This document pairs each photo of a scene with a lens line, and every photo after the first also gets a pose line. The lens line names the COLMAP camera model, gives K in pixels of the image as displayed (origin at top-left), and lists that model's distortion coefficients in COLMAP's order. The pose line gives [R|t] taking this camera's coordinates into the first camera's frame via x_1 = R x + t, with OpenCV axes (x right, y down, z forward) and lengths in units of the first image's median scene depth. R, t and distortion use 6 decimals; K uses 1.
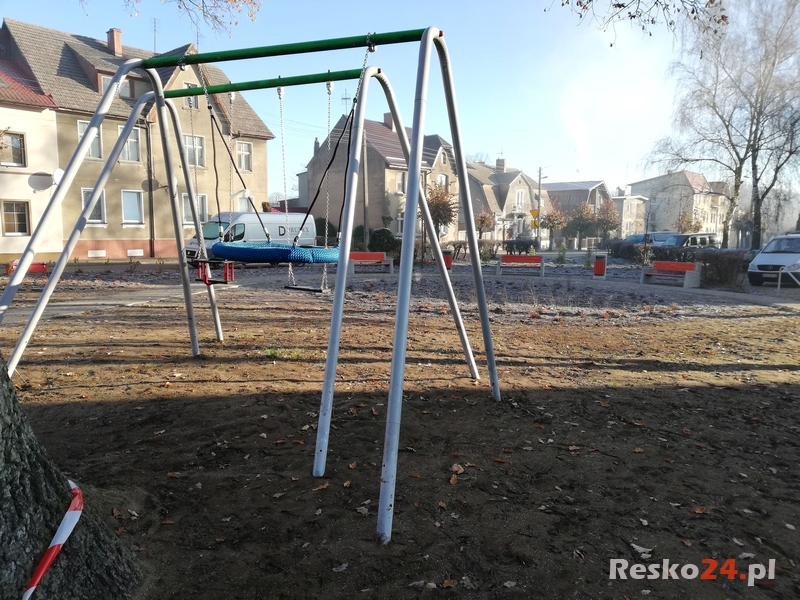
lens RADIAL K [[599.3, 0, 400.0], [0, 599.3, 300.0], [0, 0, 1]] dist [0.073143, -0.096927]
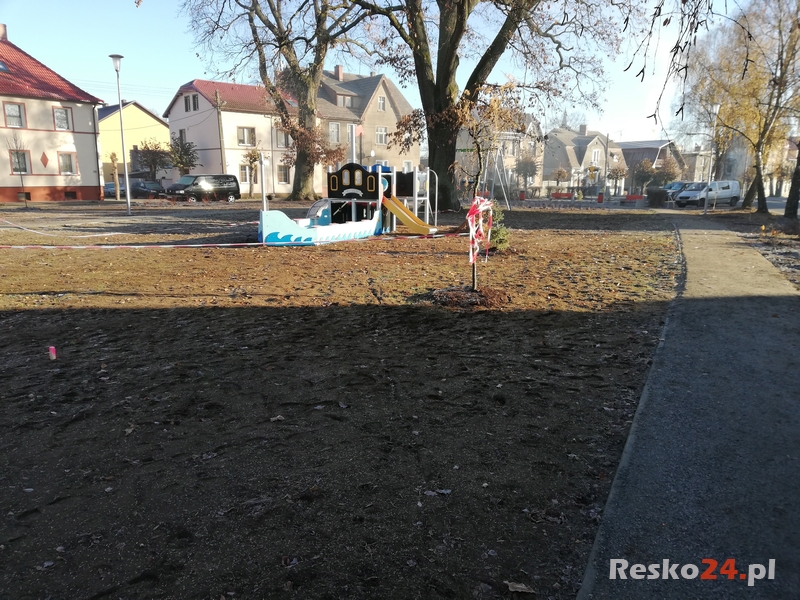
lens RADIAL K [[599.3, 0, 400.0], [0, 599.3, 300.0], [0, 0, 1]] dist [0.073143, -0.096927]
pose [[0.985014, 0.032164, -0.169451, 0.020788], [-0.019041, 0.996732, 0.078507, 0.080812], [0.171422, -0.074104, 0.982407, -0.647169]]
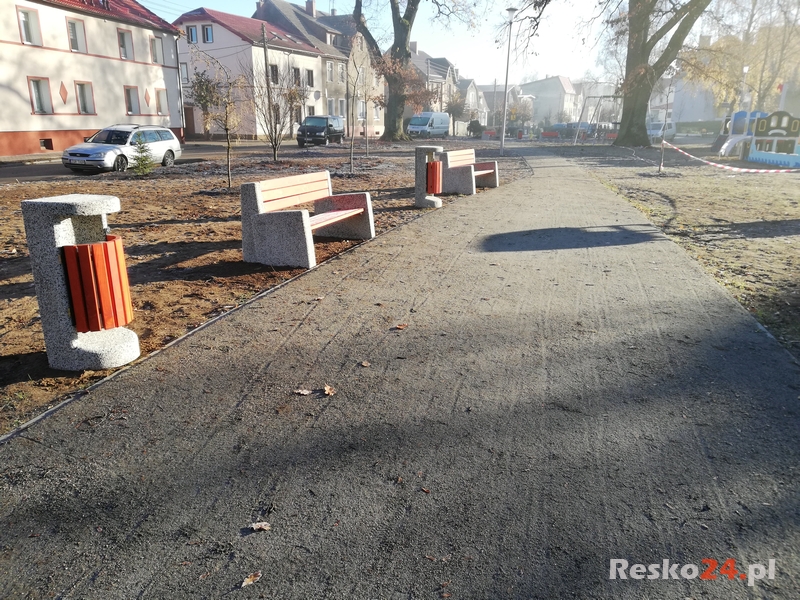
lens RADIAL K [[599.3, 0, 400.0], [0, 599.3, 300.0], [0, 0, 1]] dist [0.073143, -0.096927]
pose [[0.968393, -0.069331, 0.239600, -0.603654], [0.027327, 0.984301, 0.174369, 0.086931], [-0.247927, -0.162310, 0.955085, -0.733811]]
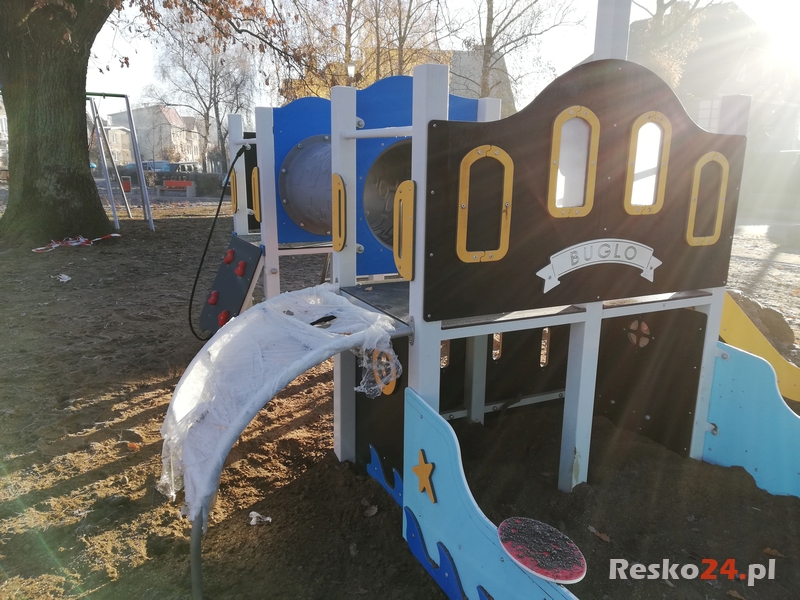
lens RADIAL K [[595.9, 0, 402.7], [0, 595.9, 303.6], [0, 0, 1]] dist [0.060062, -0.080888]
pose [[0.690630, -0.162201, 0.704784, -0.148702], [0.077429, 0.985507, 0.150933, 0.031689], [-0.719051, -0.049668, 0.693180, -0.256386]]
